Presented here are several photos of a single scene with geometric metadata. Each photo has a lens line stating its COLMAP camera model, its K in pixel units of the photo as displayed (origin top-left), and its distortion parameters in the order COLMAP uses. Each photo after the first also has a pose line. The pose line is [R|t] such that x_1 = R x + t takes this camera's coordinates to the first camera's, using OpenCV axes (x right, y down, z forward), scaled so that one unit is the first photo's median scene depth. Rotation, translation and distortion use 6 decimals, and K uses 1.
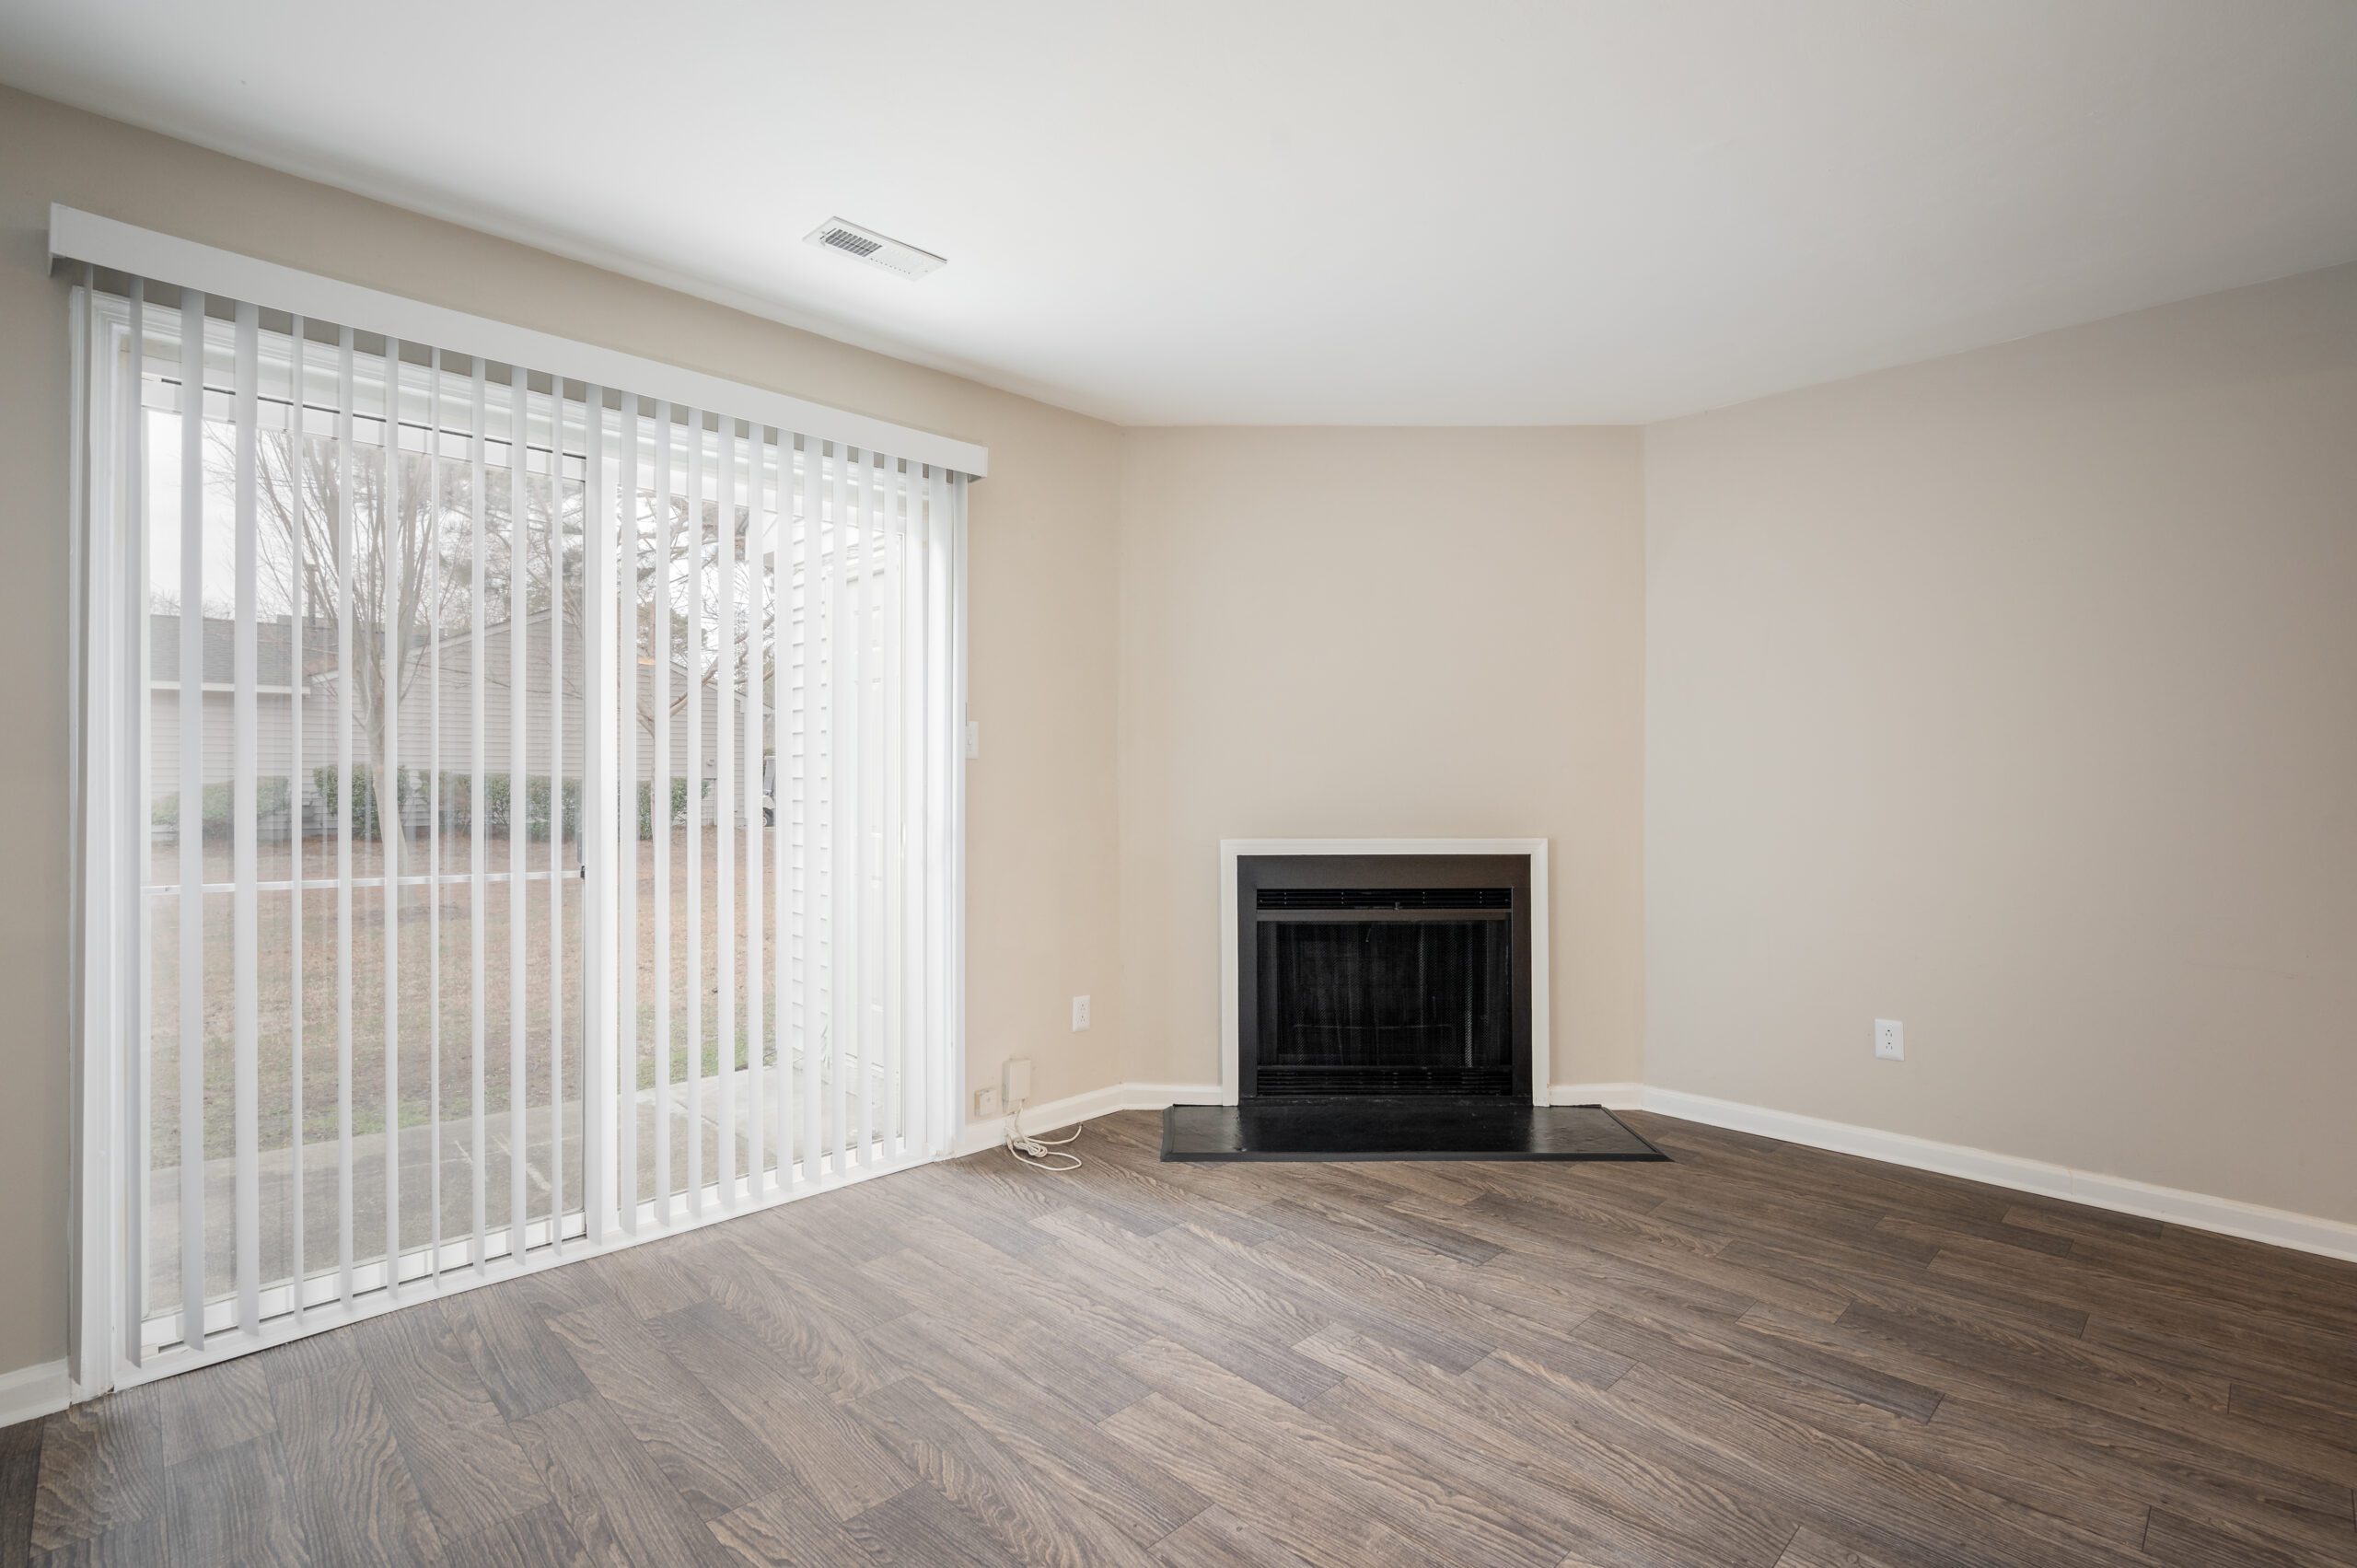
lens RADIAL K [[1071.0, 0, 1189.8], [0, 1071.0, 783.0], [0, 0, 1]] dist [0.000672, 0.000992]
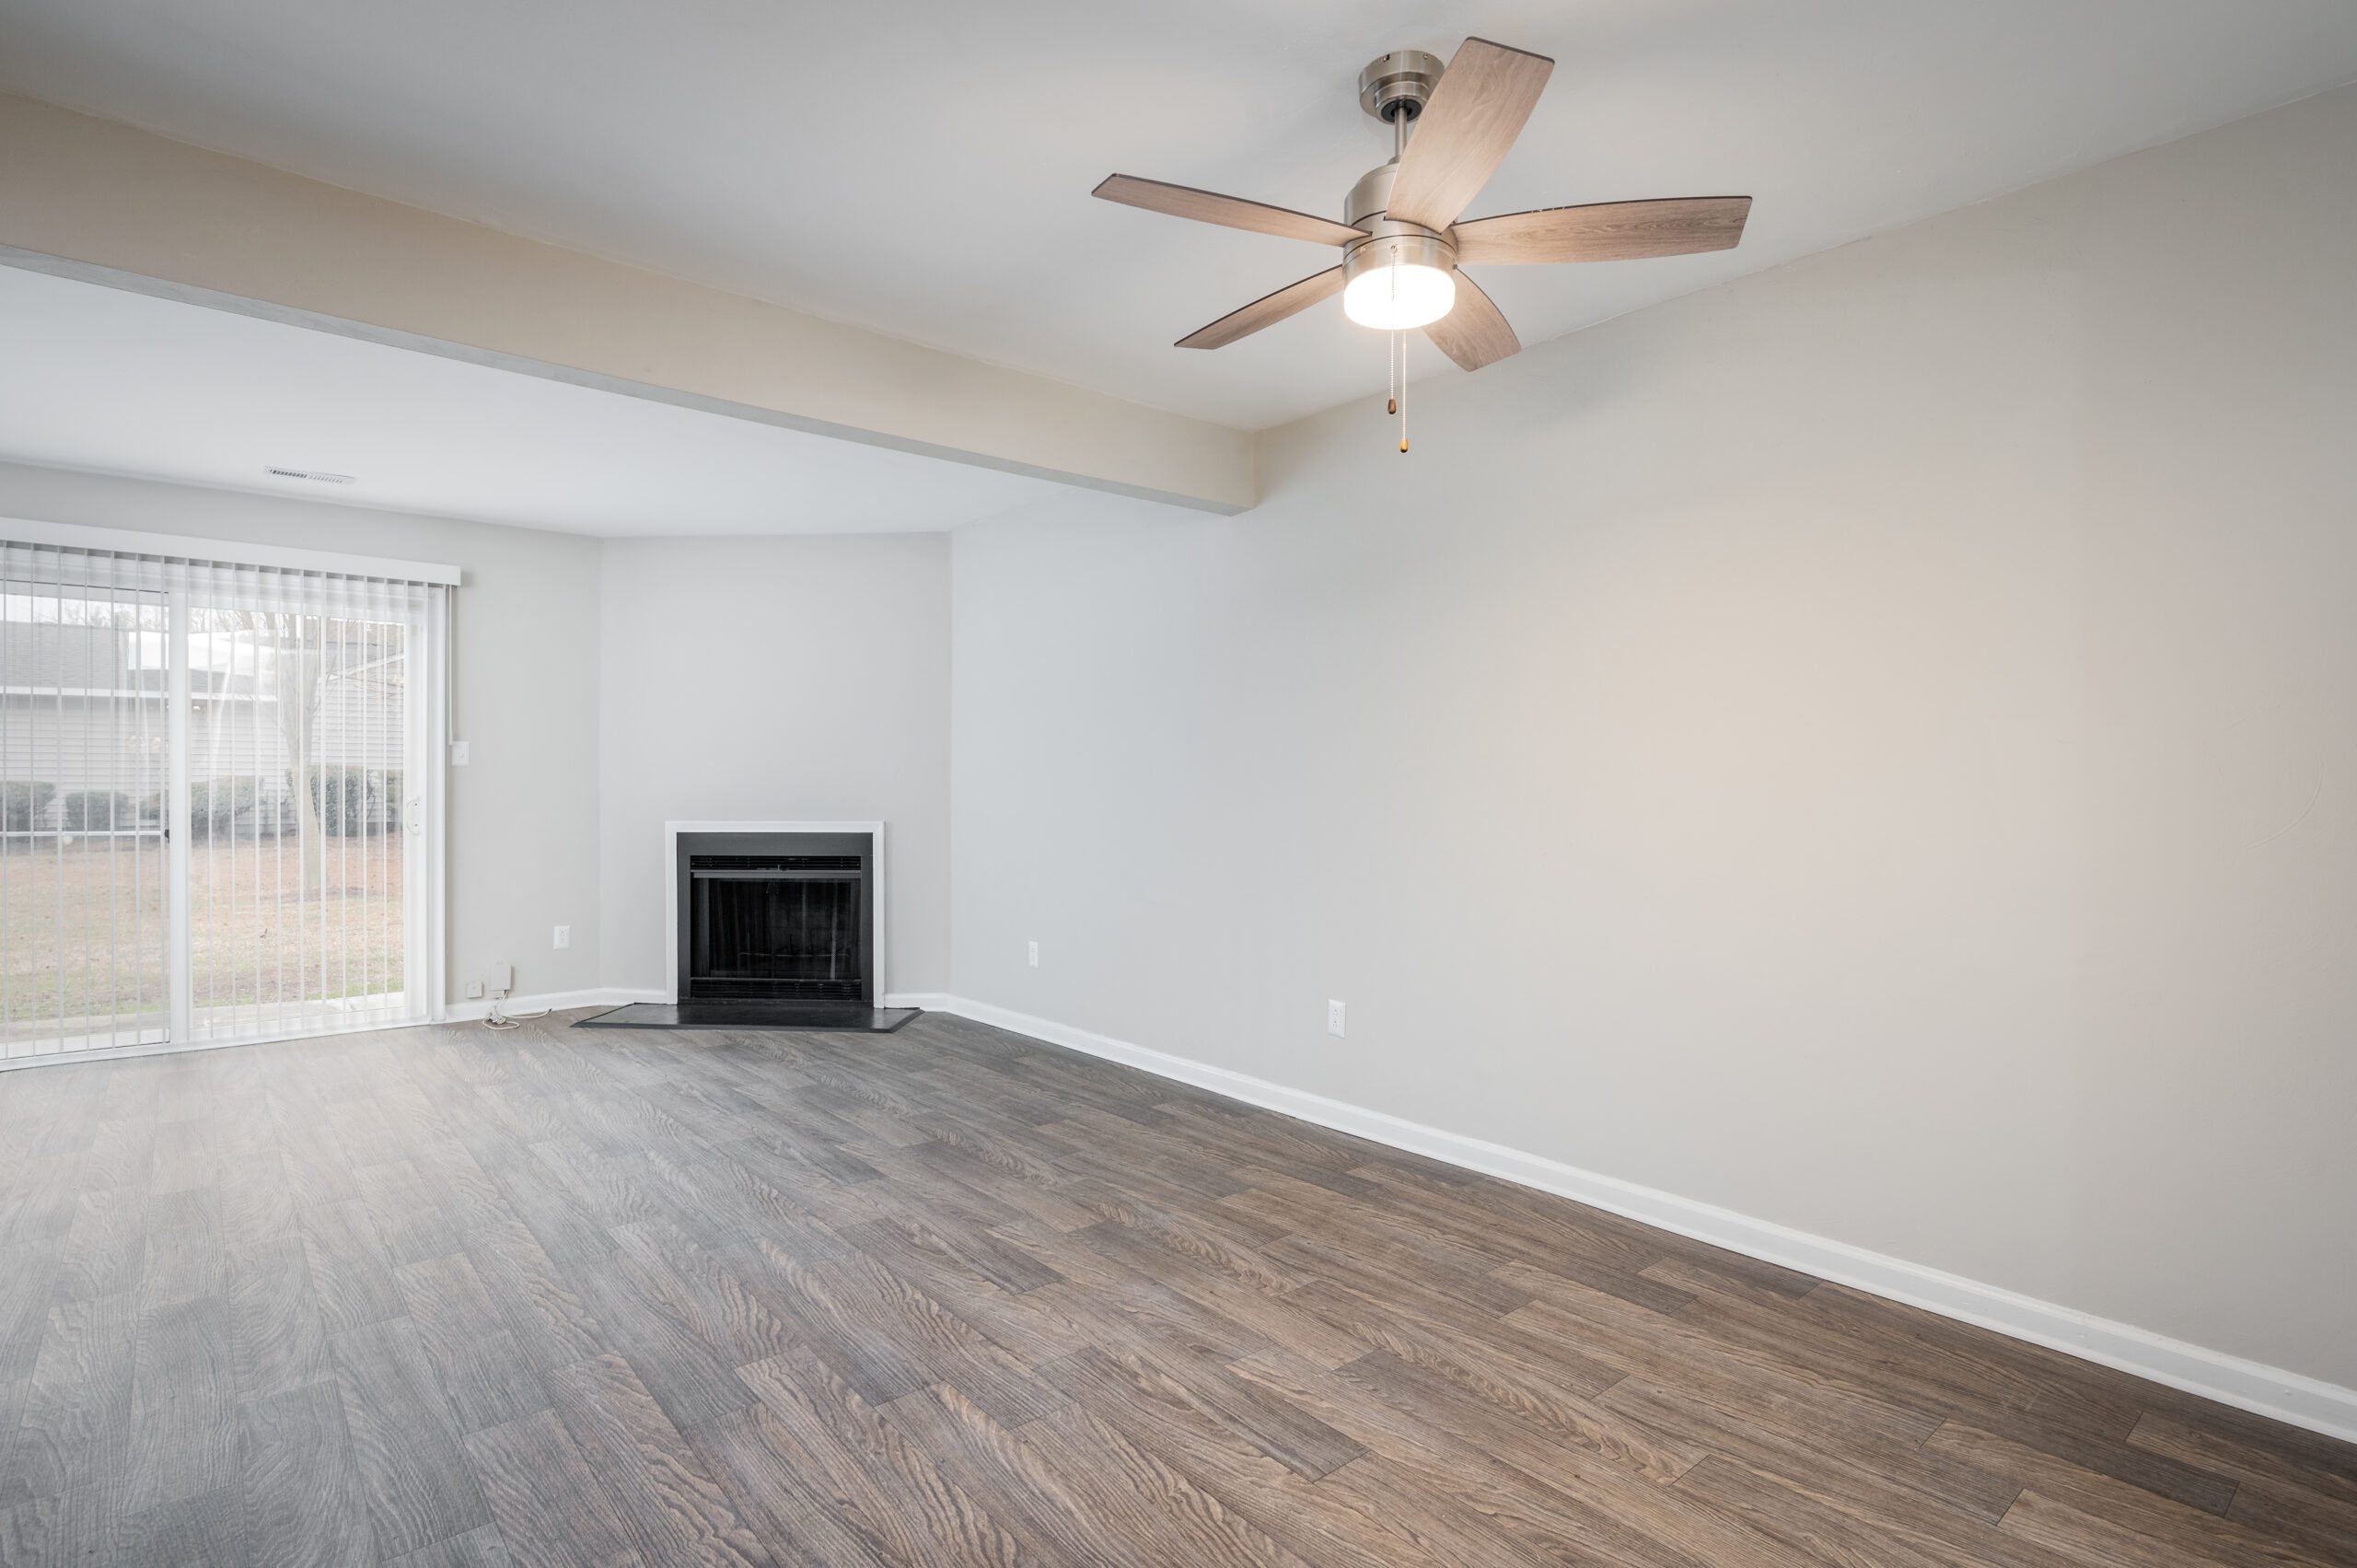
lens RADIAL K [[1158.4, 0, 1160.7], [0, 1158.4, 787.4], [0, 0, 1]] dist [0.001161, -0.000111]
pose [[0.996494, 0.001871, -0.083645, 0.831354], [-0.001458, 0.999986, 0.004996, -0.002035], [0.083653, -0.004857, 0.996483, -0.512939]]
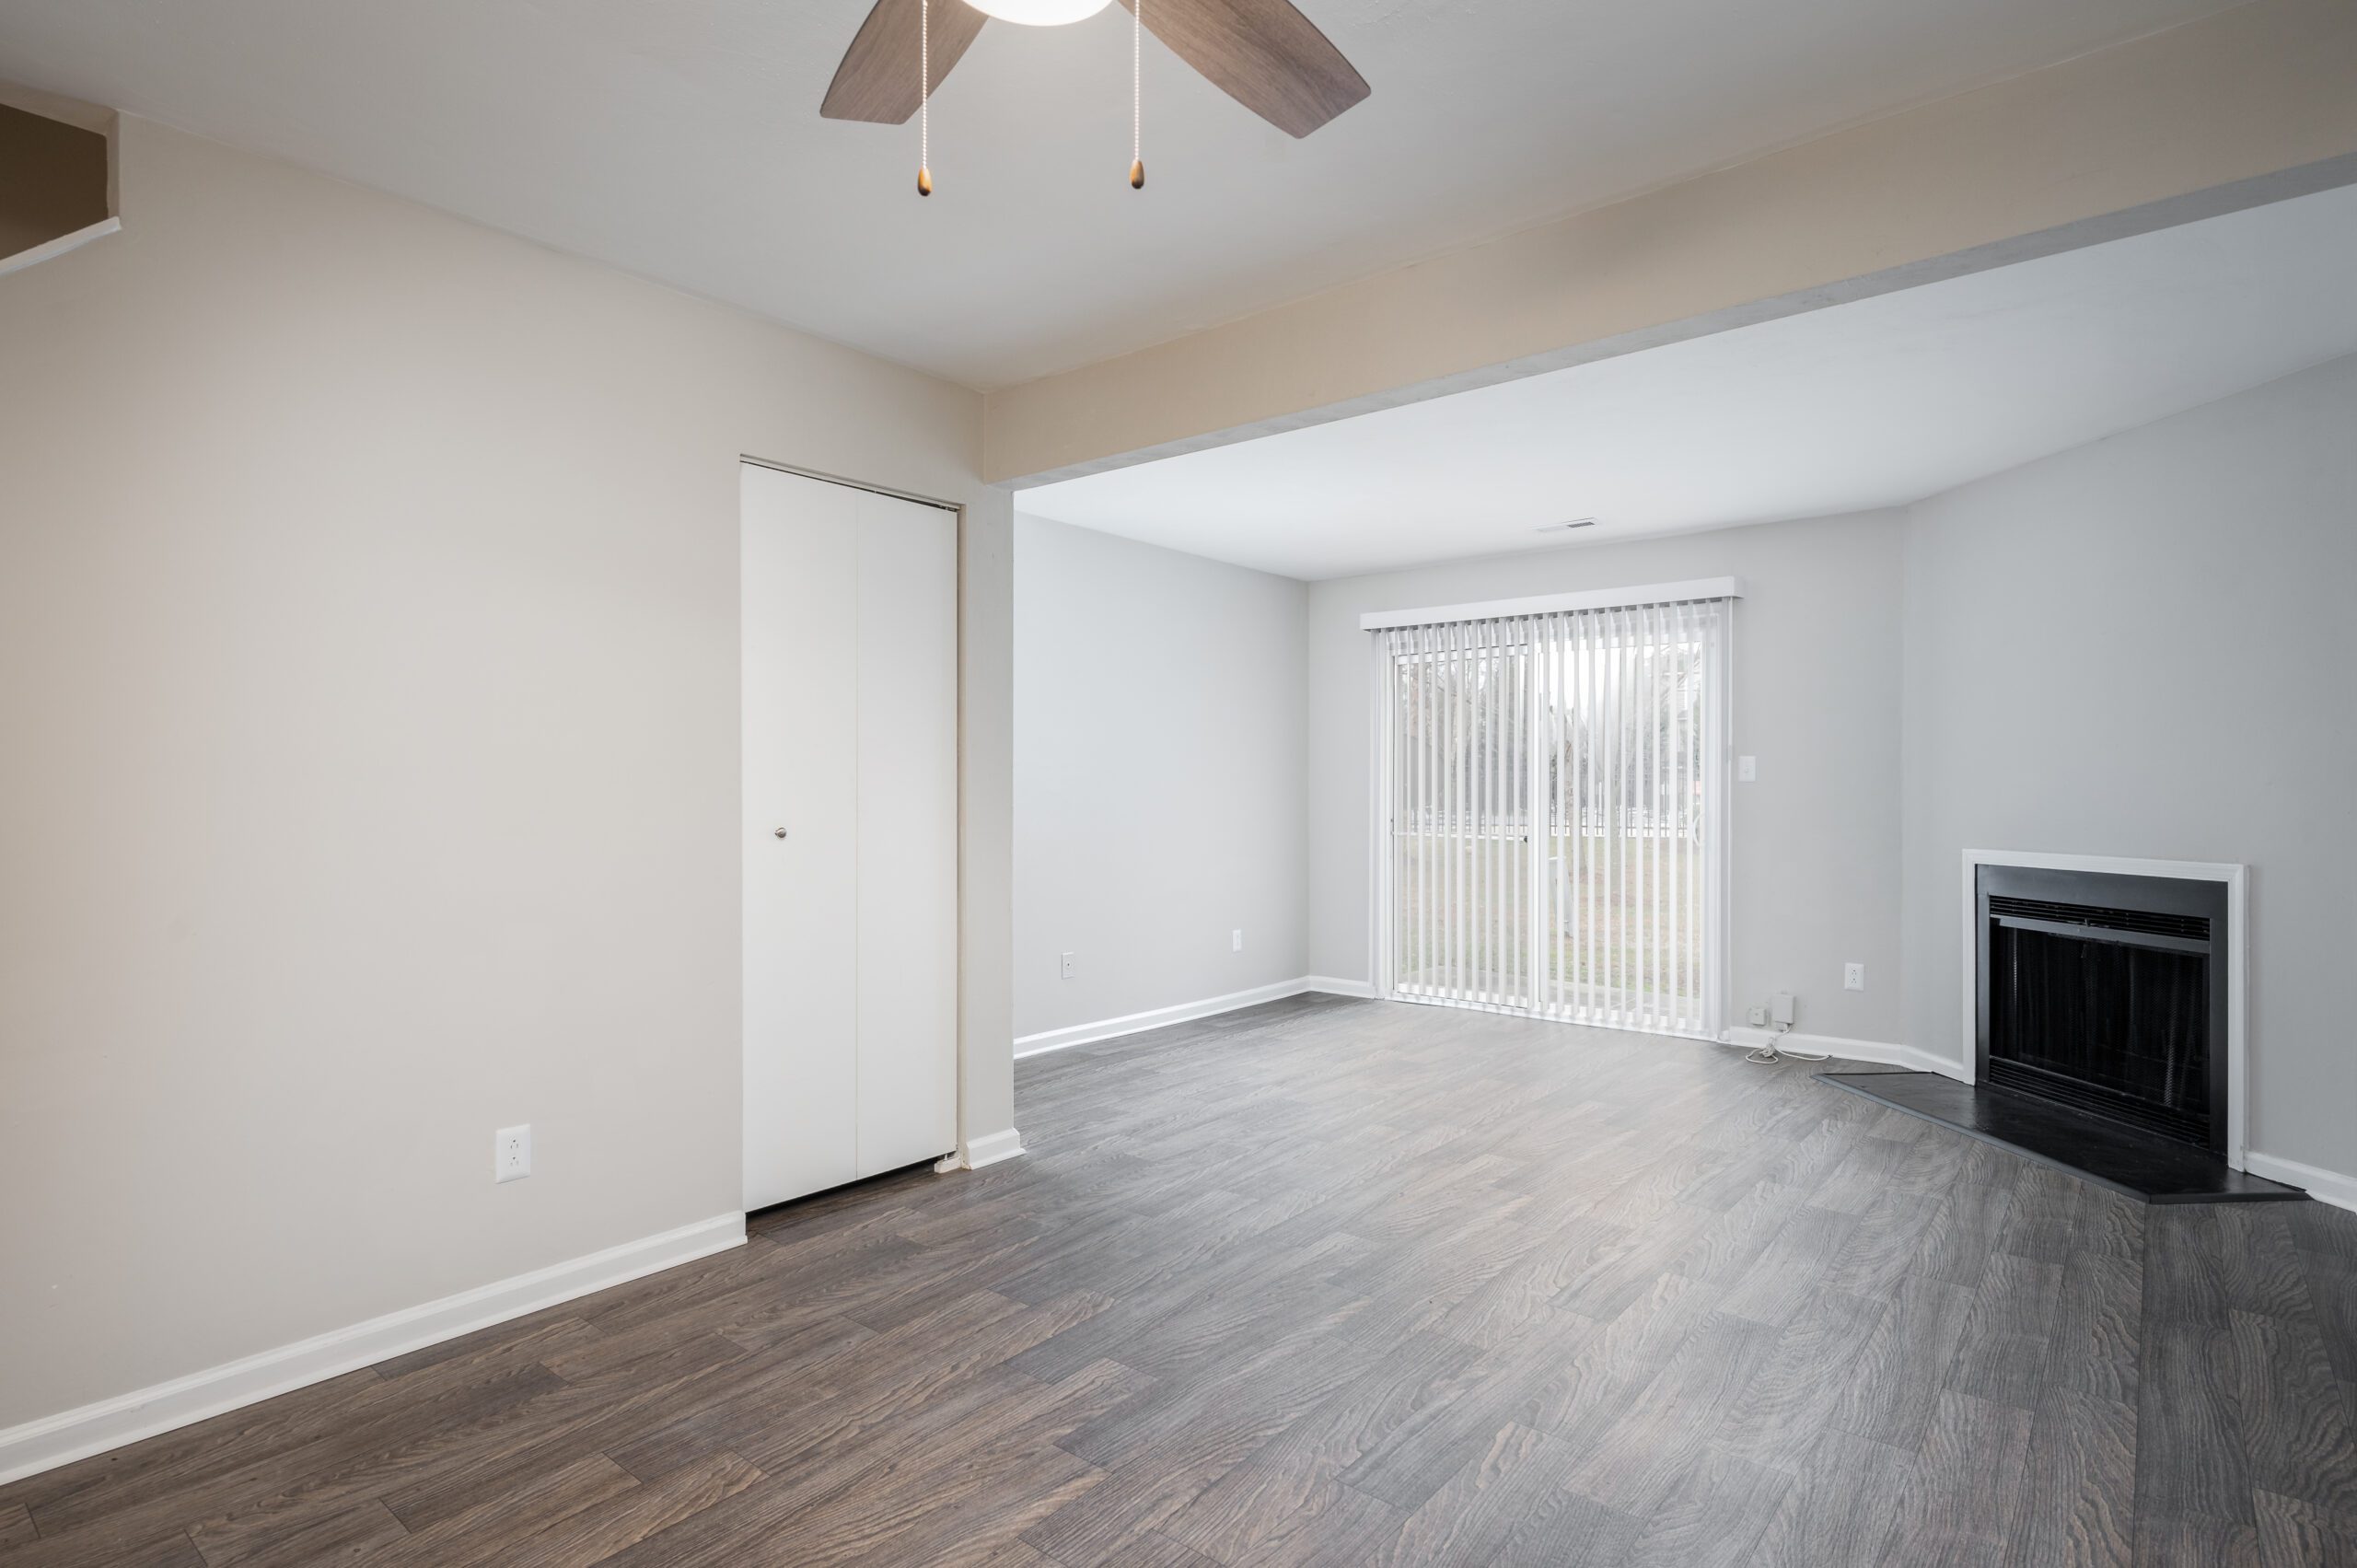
lens RADIAL K [[1197.0, 0, 1174.7], [0, 1197.0, 801.3], [0, 0, 1]] dist [0.002292, 0.002124]
pose [[0.098619, 0.006073, -0.995107, 1.214414], [-0.000371, 0.999982, 0.006066, -0.004799], [0.995125, -0.000229, 0.098619, 0.039816]]
